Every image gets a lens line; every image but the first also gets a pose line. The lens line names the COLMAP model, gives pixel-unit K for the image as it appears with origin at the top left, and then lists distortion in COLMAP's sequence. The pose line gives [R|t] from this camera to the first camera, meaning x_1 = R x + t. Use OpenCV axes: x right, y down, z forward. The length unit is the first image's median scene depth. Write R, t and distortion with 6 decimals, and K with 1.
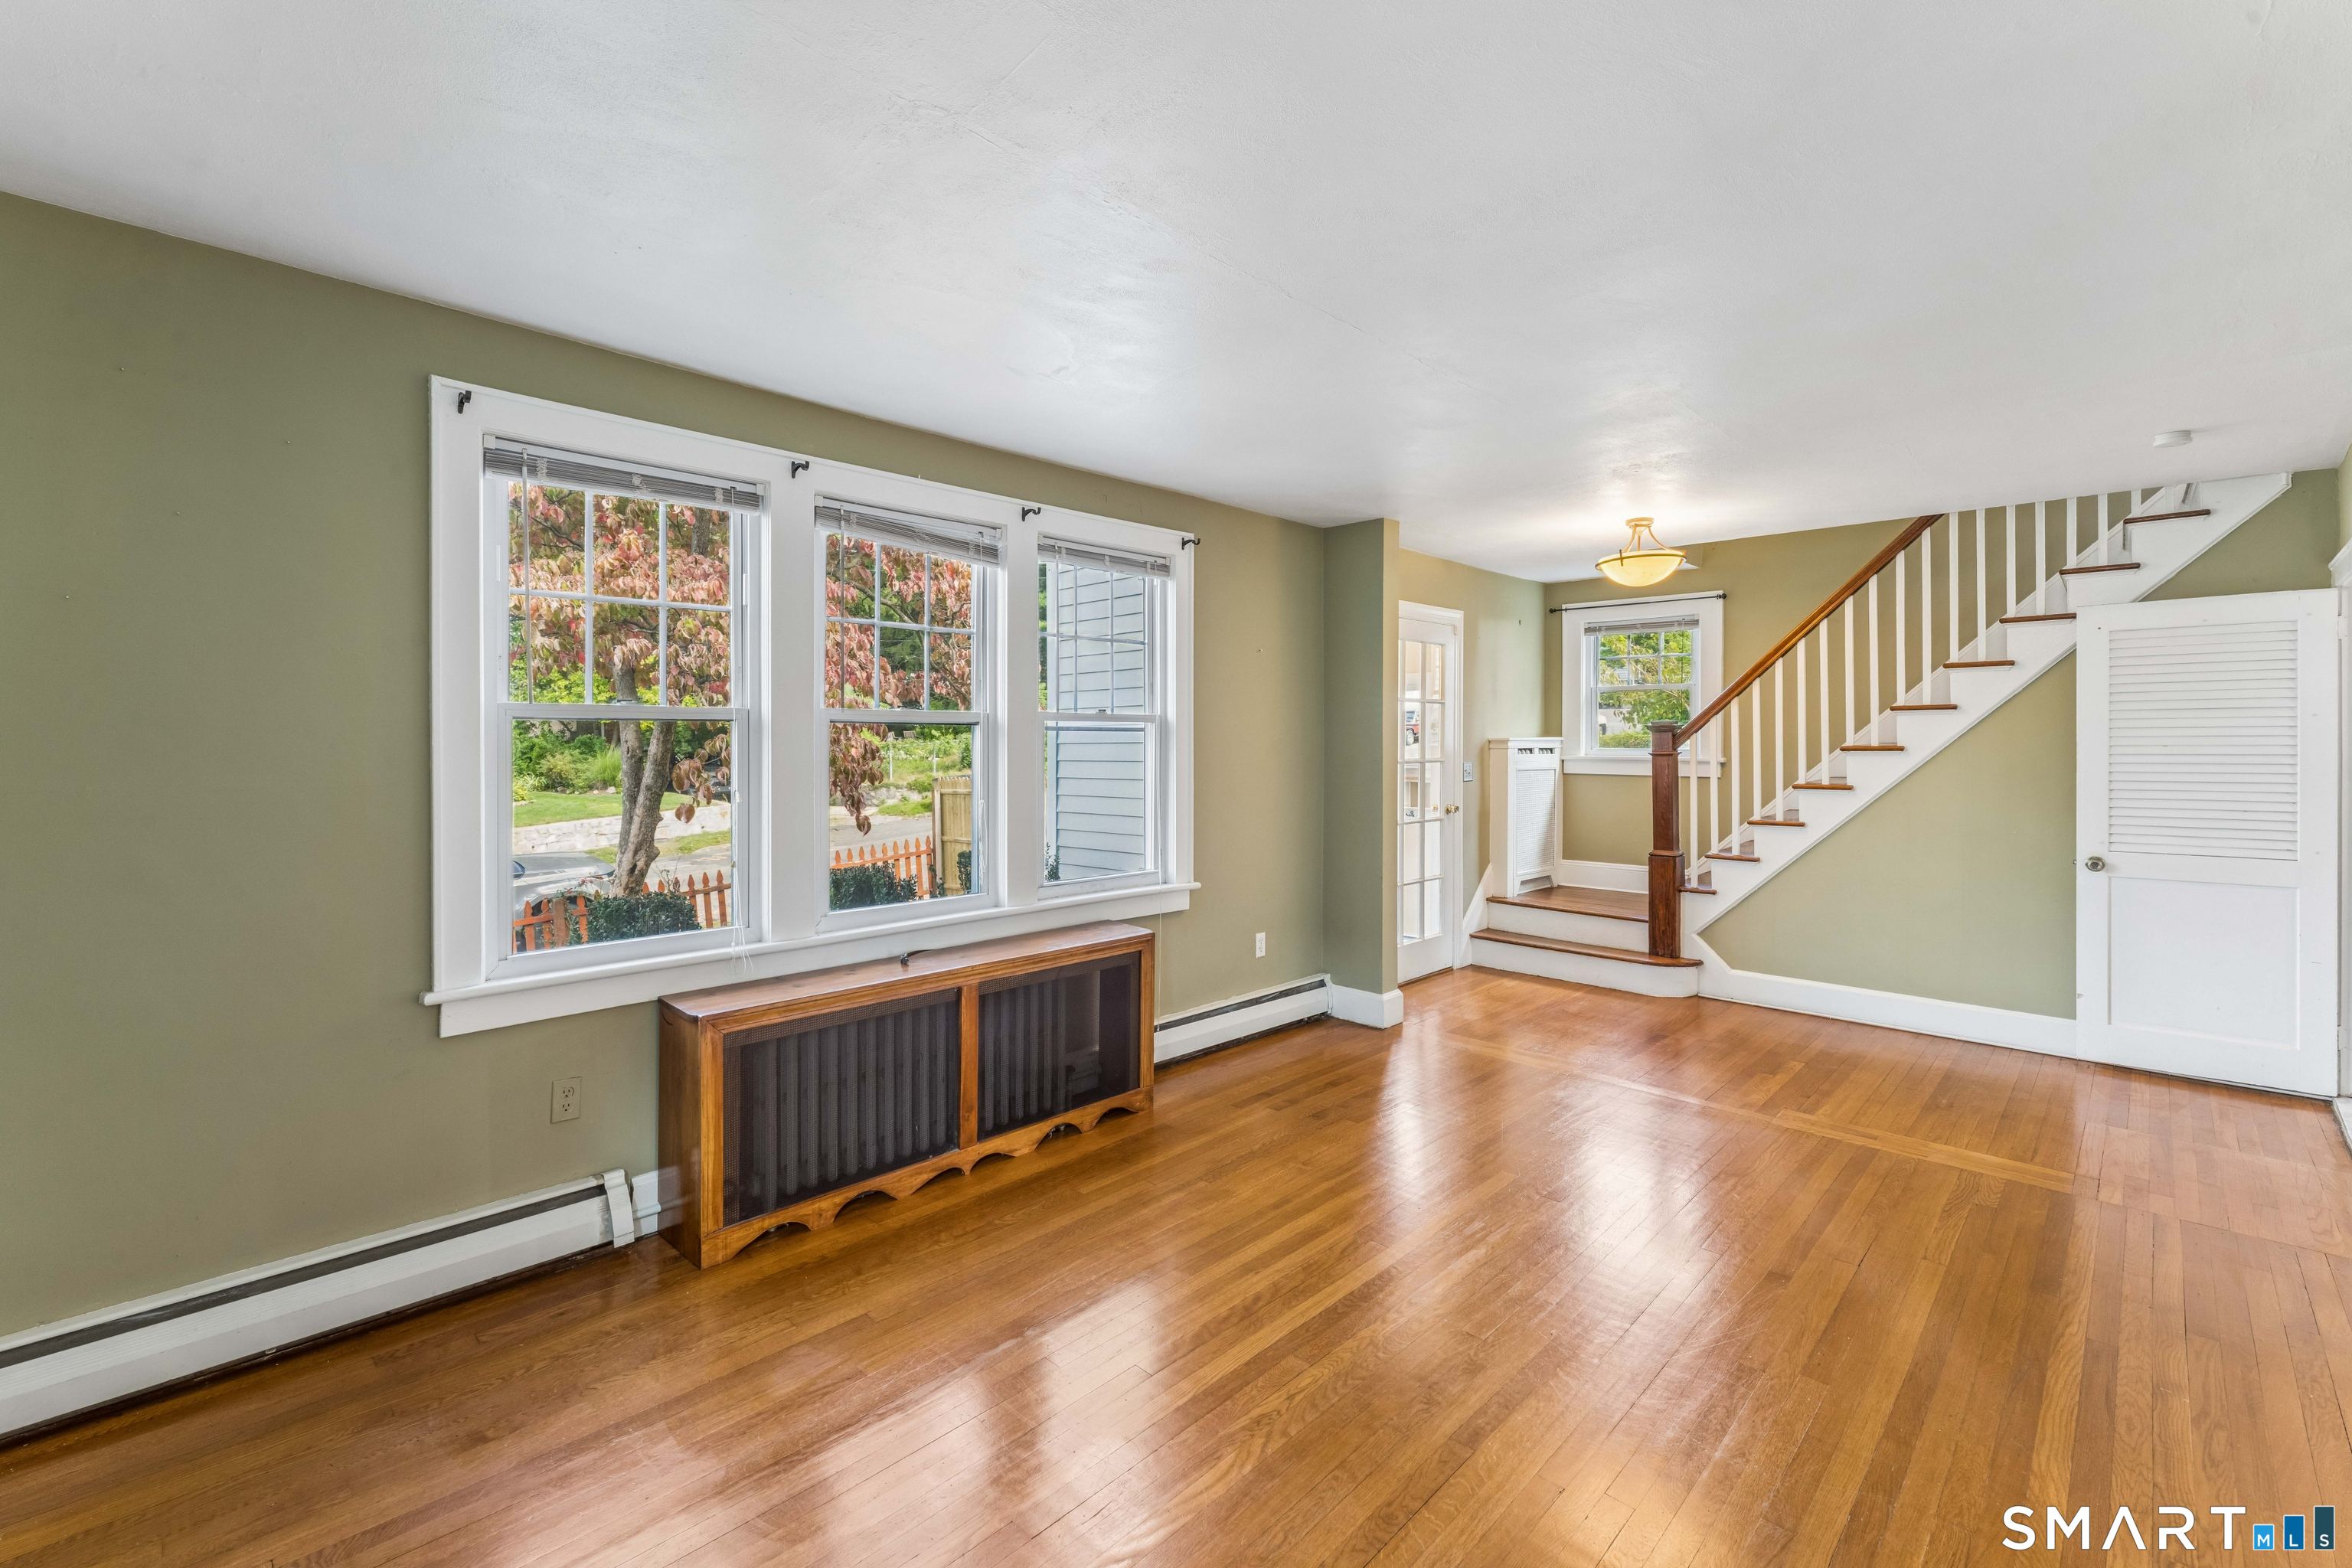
lens RADIAL K [[1008.3, 0, 1181.3], [0, 1008.3, 738.4], [0, 0, 1]] dist [-0.003827, -0.000277]
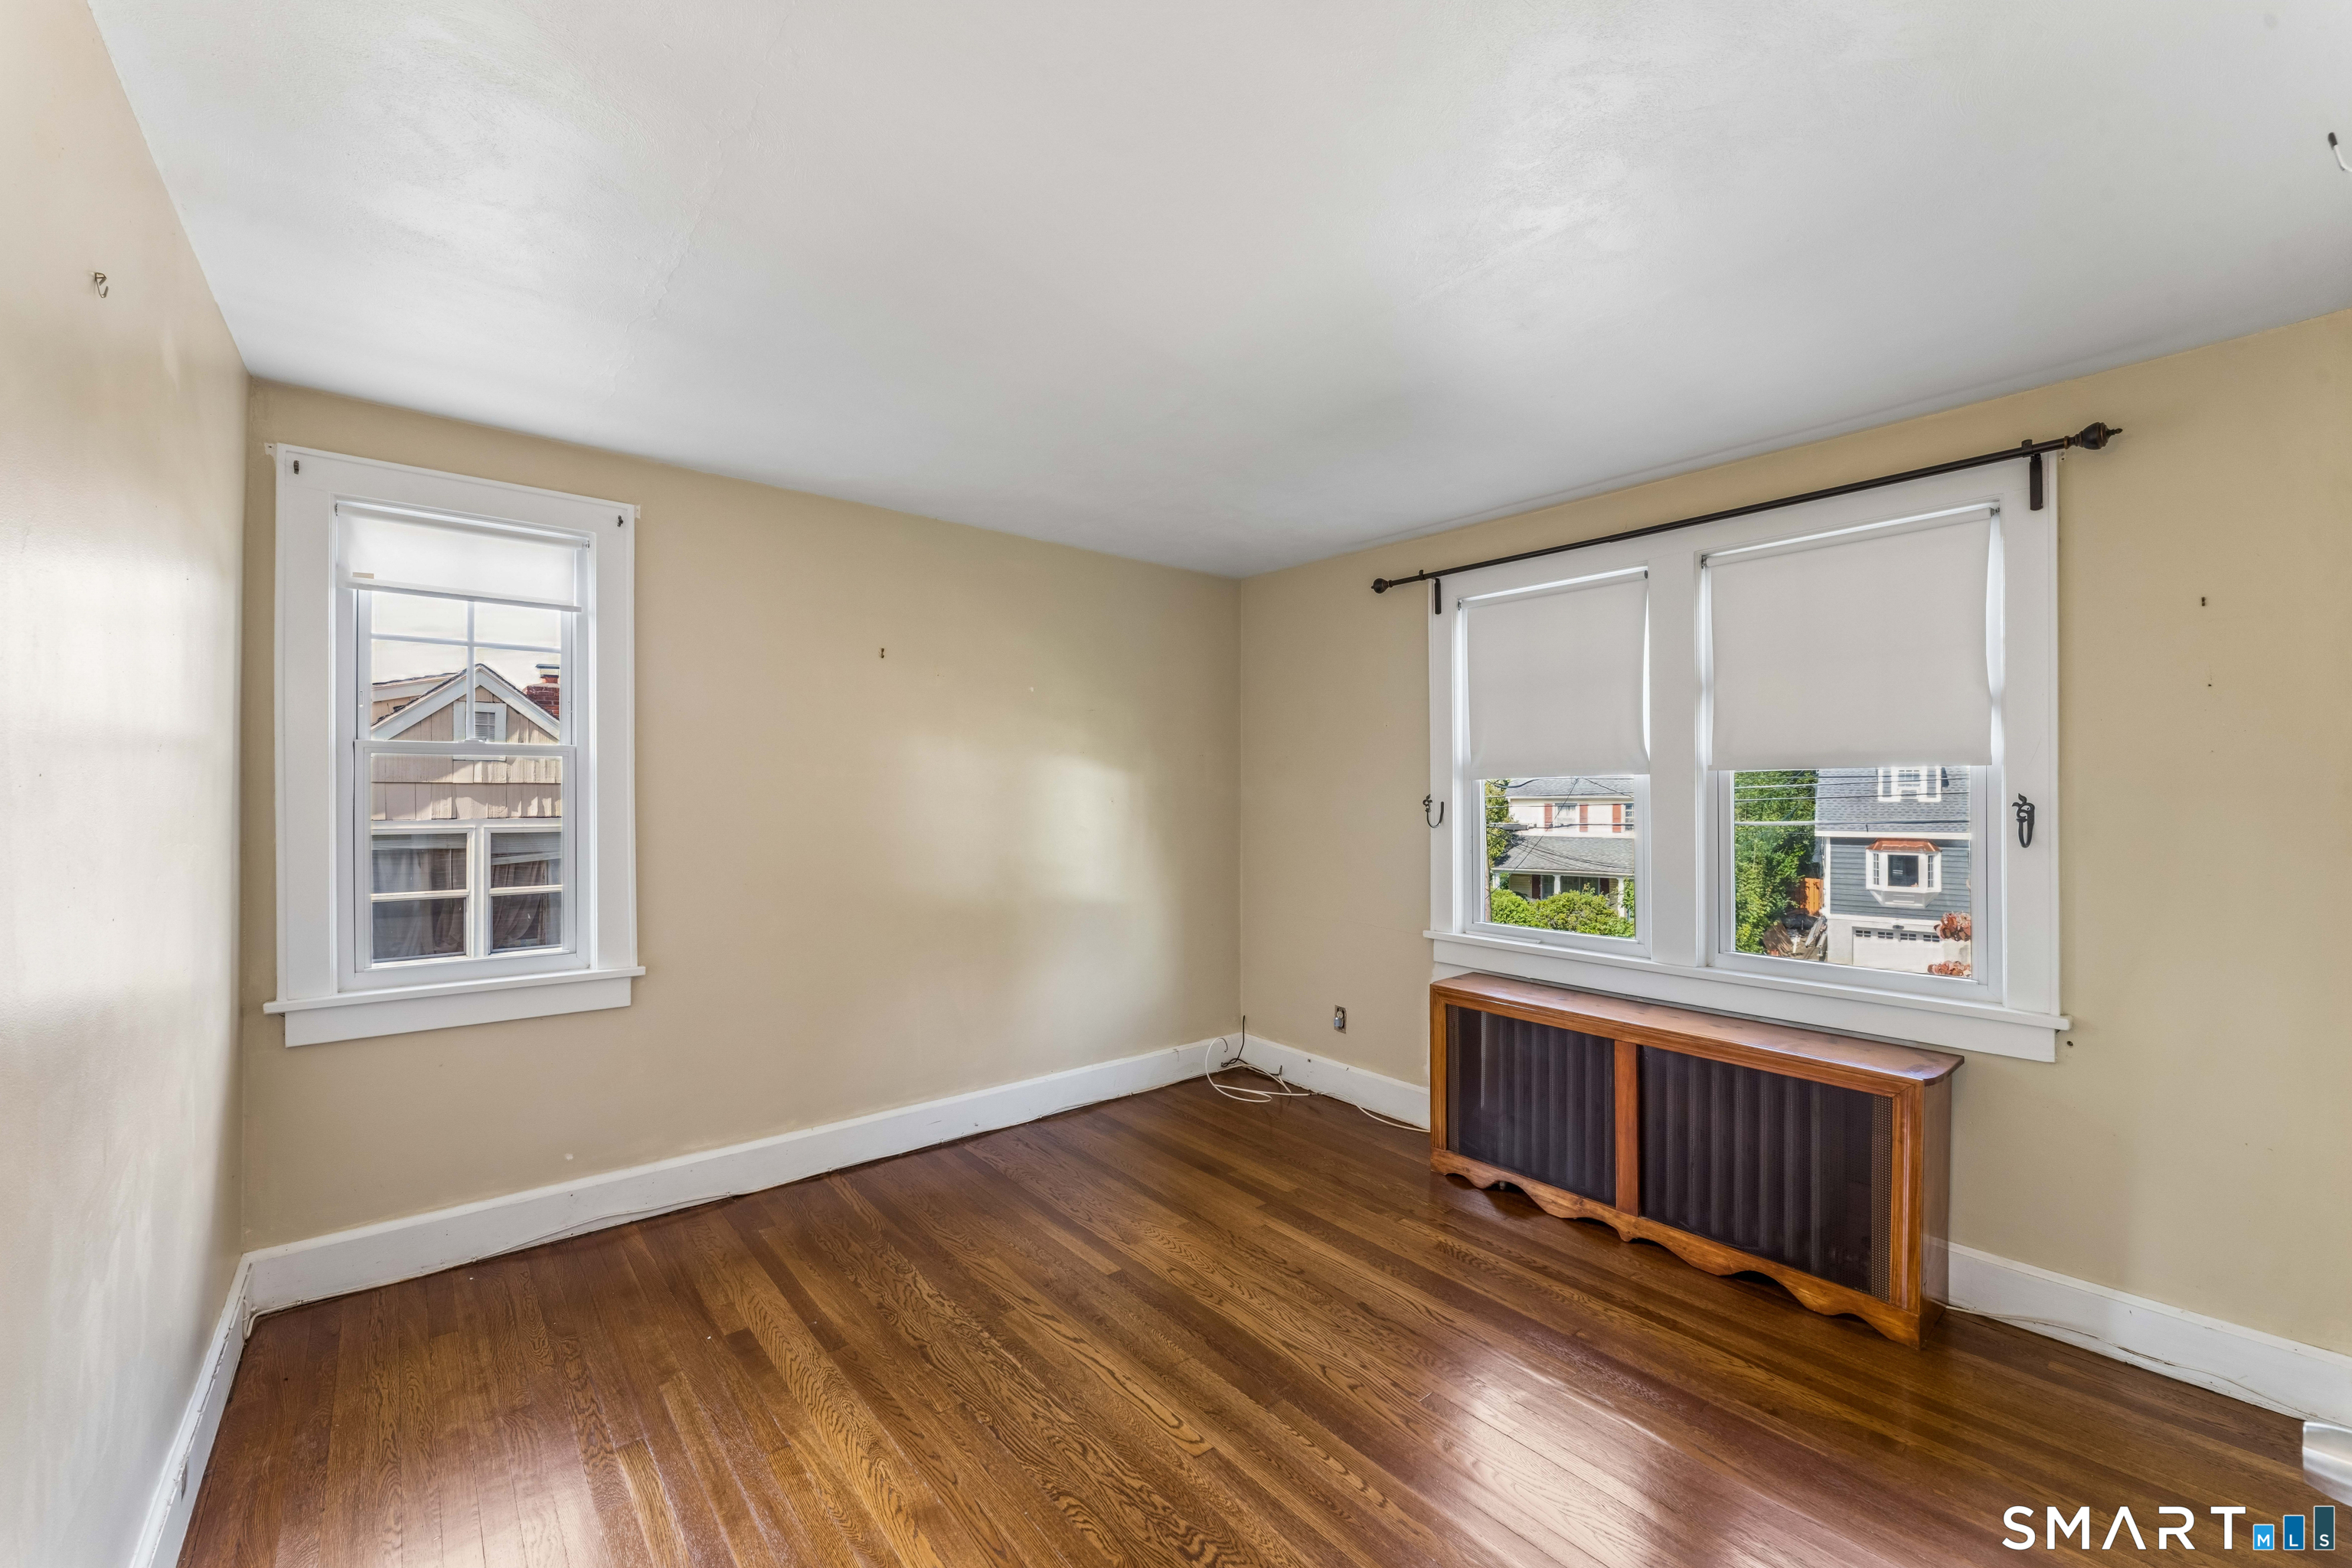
lens RADIAL K [[954.0, 0, 1164.2], [0, 954.0, 754.3], [0, 0, 1]] dist [-0.003246, -0.000541]
pose [[-0.119583, -0.021175, -0.992598, 0.488432], [0.023154, 0.999441, -0.024110, -0.002846], [0.992554, -0.025866, -0.119025, 0.474338]]
